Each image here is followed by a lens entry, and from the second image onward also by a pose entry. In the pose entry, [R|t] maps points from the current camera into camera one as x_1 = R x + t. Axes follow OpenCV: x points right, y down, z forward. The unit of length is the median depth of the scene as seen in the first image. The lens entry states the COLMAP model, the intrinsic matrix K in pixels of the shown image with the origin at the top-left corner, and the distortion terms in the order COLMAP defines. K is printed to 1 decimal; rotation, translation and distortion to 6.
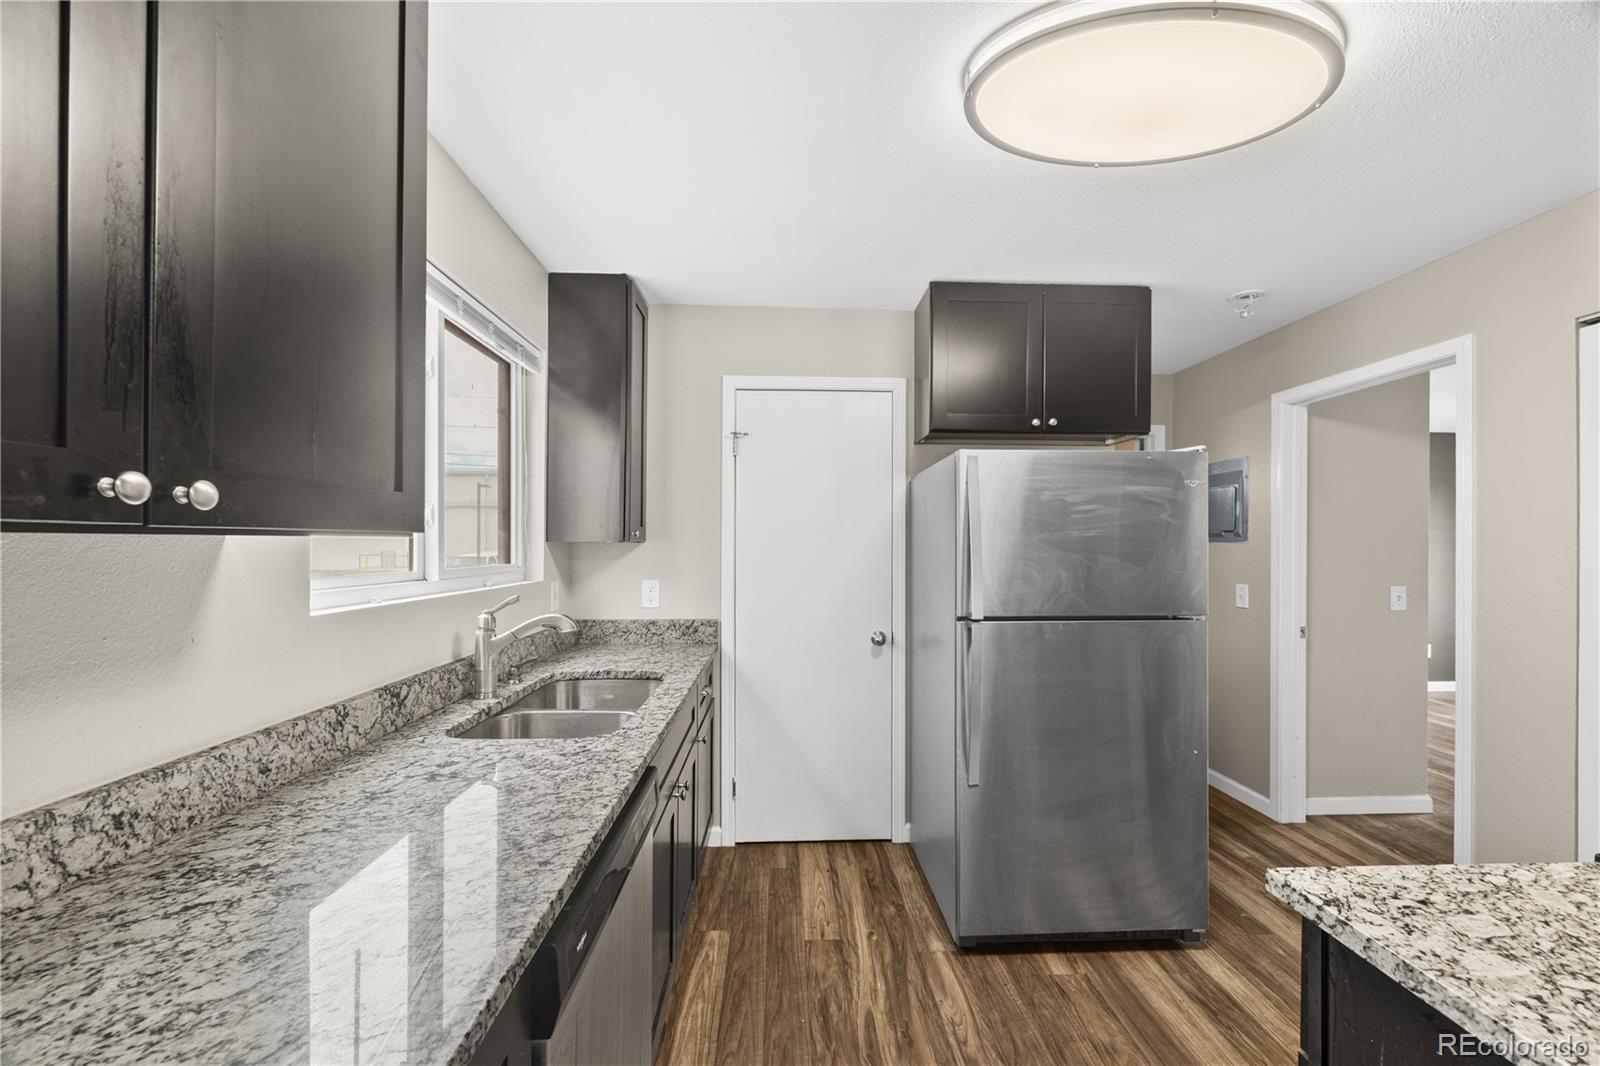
lens RADIAL K [[611.5, 0, 805.9], [0, 611.5, 546.4], [0, 0, 1]] dist [-0.000432, 0.000130]
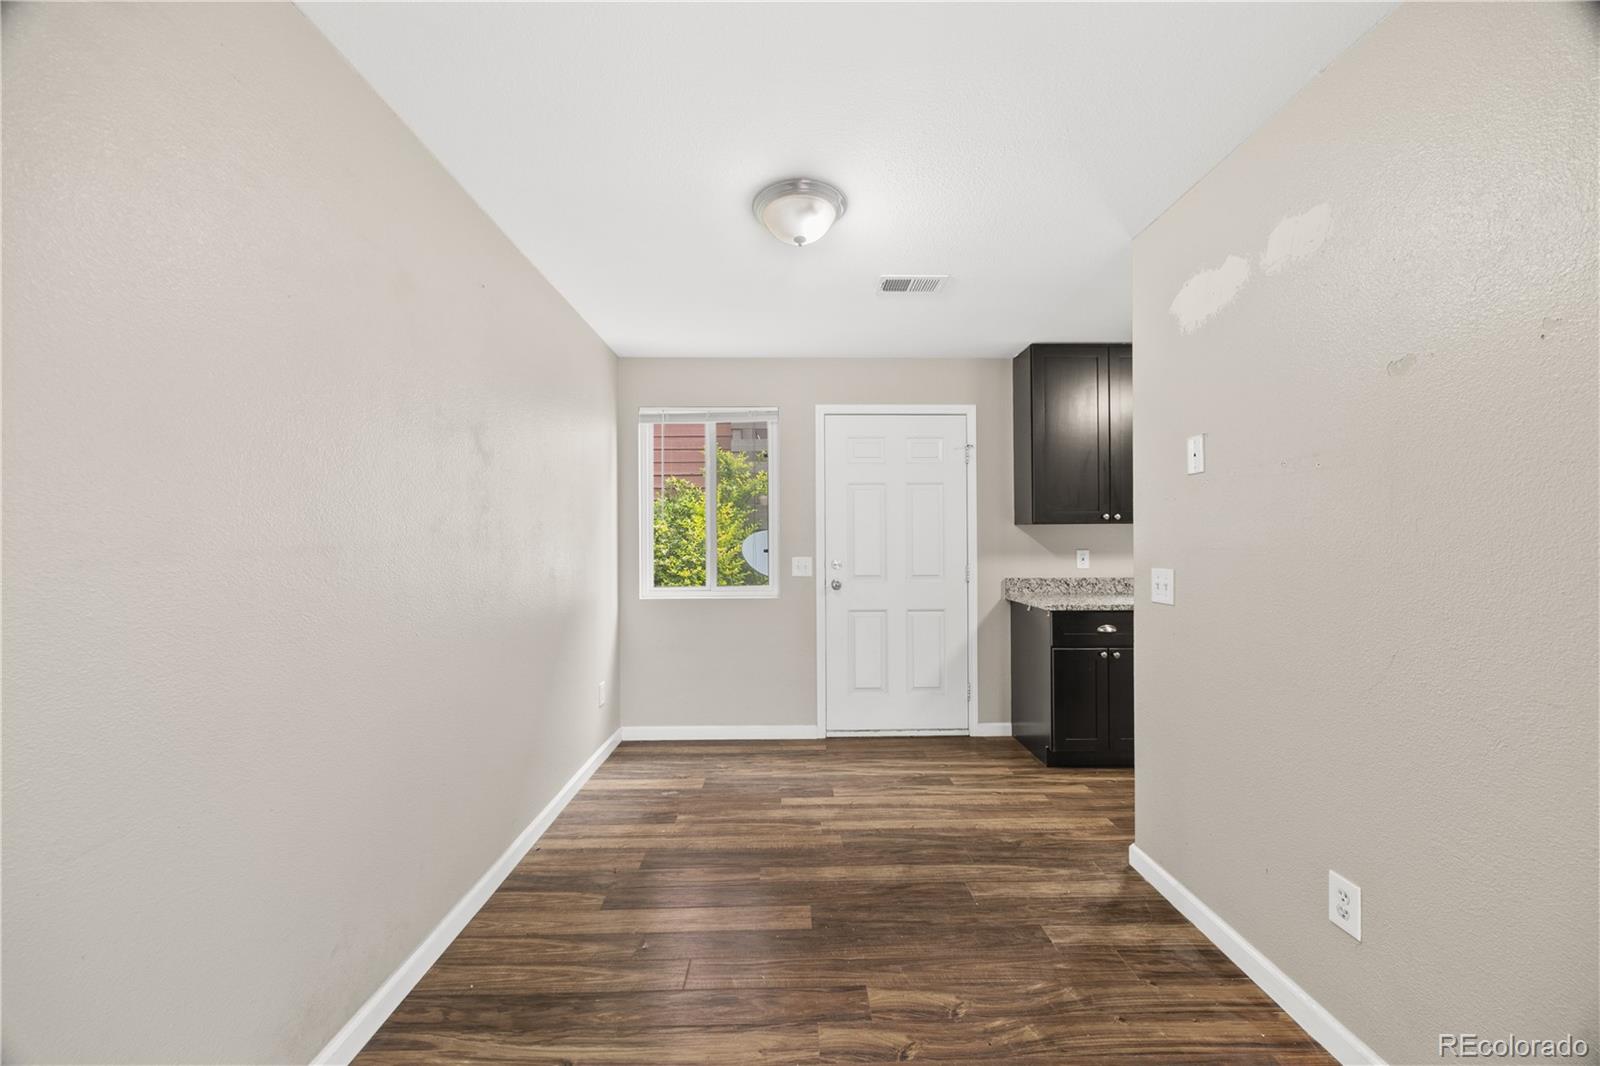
lens RADIAL K [[606.8, 0, 803.2], [0, 606.8, 543.7], [0, 0, 1]] dist [-0.002323, 0.000151]
pose [[-0.024131, -0.000806, -0.999708, 1.554608], [0.002770, 0.999996, -0.000873, 0.055014], [0.999705, -0.002790, -0.024129, -0.593305]]
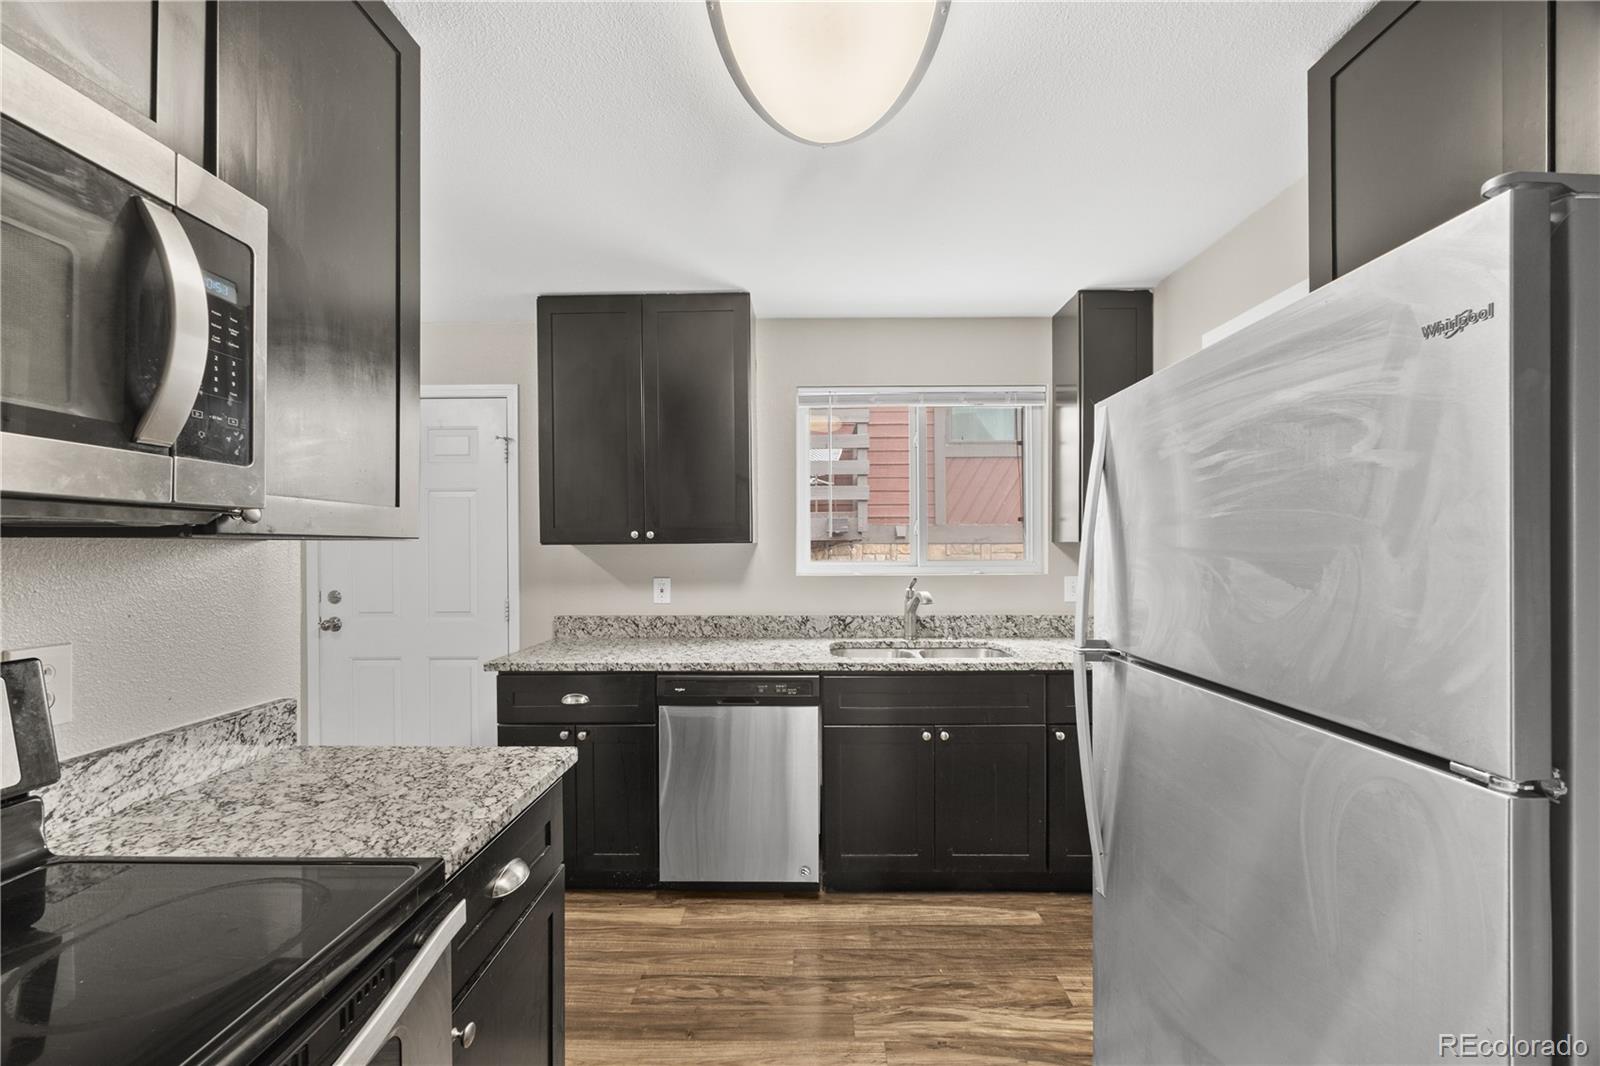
lens RADIAL K [[609.9, 0, 805.0], [0, 609.9, 547.6], [0, 0, 1]] dist [-0.003280, 0.000027]
pose [[-0.057138, -0.003525, -0.998360, 1.004945], [0.003580, 0.999987, -0.003735, 0.007710], [0.998360, -0.003788, -0.057124, 0.735453]]
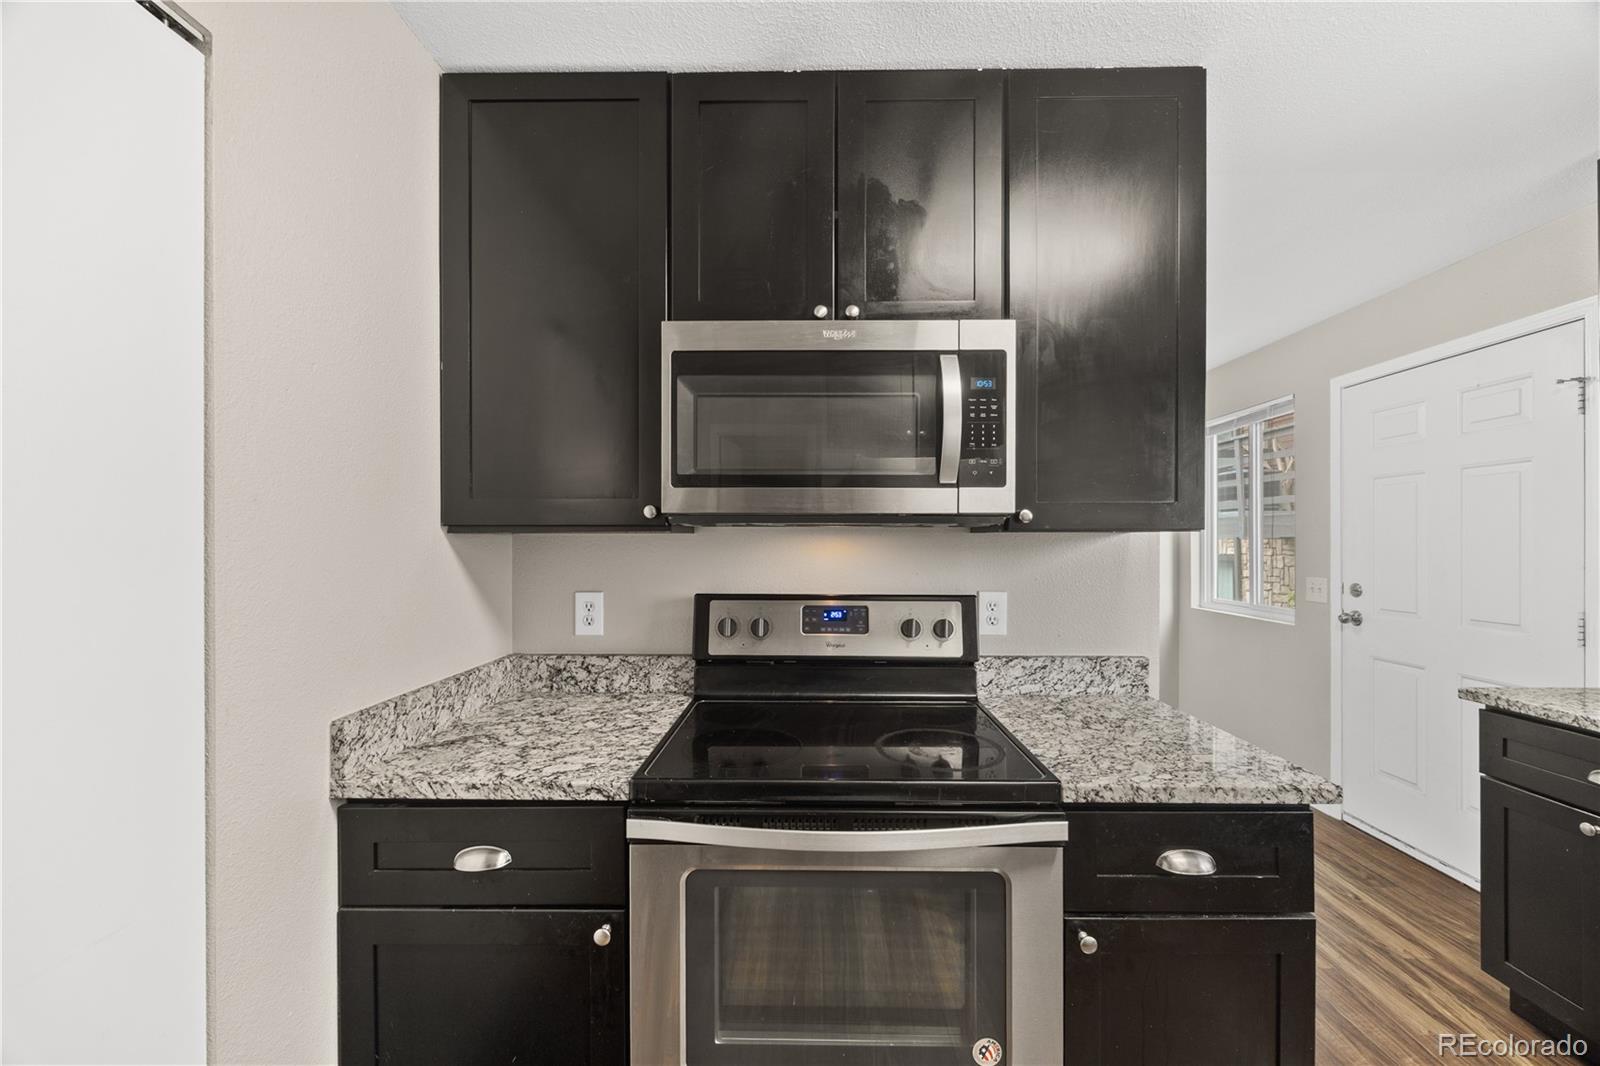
lens RADIAL K [[613.0, 0, 806.3], [0, 613.0, 540.3], [0, 0, 1]] dist [-0.001017, 0.000277]
pose [[-0.998272, -0.004045, 0.058620, 0.783744], [-0.004126, 0.999991, -0.001274, 0.009299], [-0.058614, -0.001514, -0.998280, 1.022291]]
